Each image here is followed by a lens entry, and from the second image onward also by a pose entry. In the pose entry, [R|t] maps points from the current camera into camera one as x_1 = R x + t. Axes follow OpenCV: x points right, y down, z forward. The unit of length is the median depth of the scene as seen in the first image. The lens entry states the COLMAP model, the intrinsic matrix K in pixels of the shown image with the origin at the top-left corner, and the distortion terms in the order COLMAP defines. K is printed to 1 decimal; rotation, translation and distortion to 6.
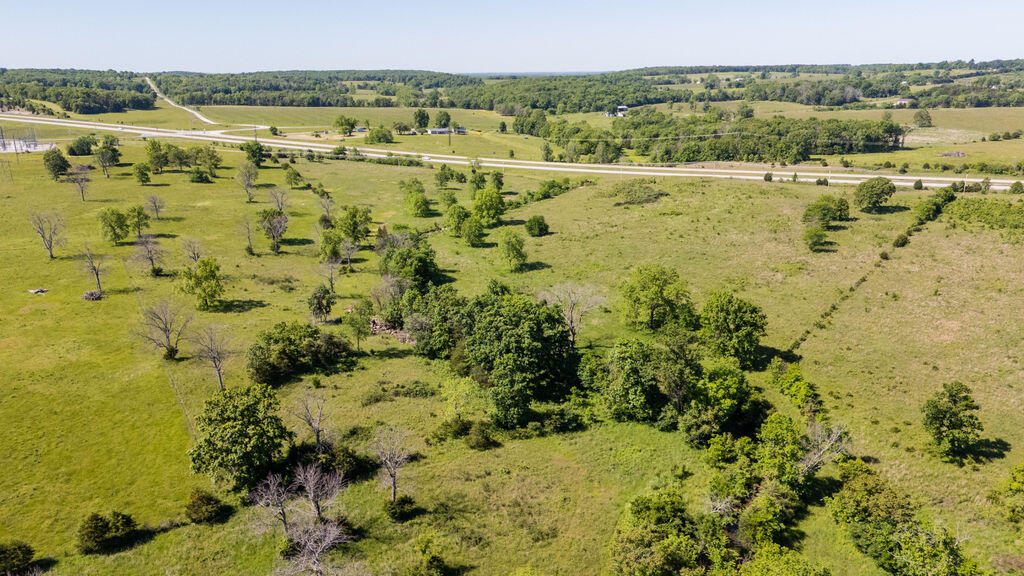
lens RADIAL K [[747.9, 0, 515.0], [0, 747.9, 285.3], [0, 0, 1]] dist [0.082583, -0.082983]
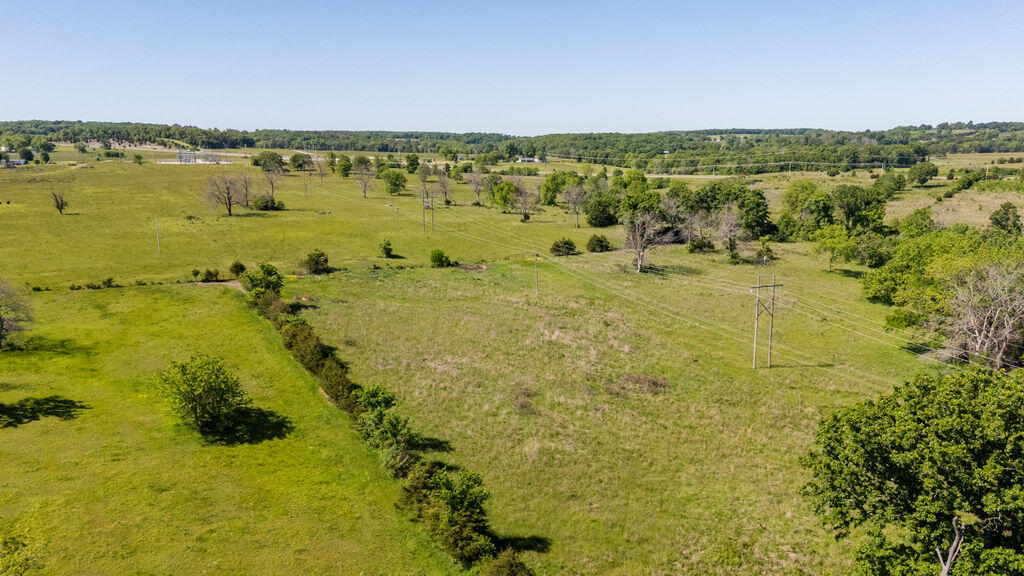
lens RADIAL K [[747.9, 0, 515.0], [0, 747.9, 285.3], [0, 0, 1]] dist [0.082583, -0.082983]
pose [[0.999928, 0.012018, -0.000327, -0.062133], [-0.012000, 0.996046, -0.088022, 0.050509], [-0.000732, 0.088019, 0.996118, -0.084137]]
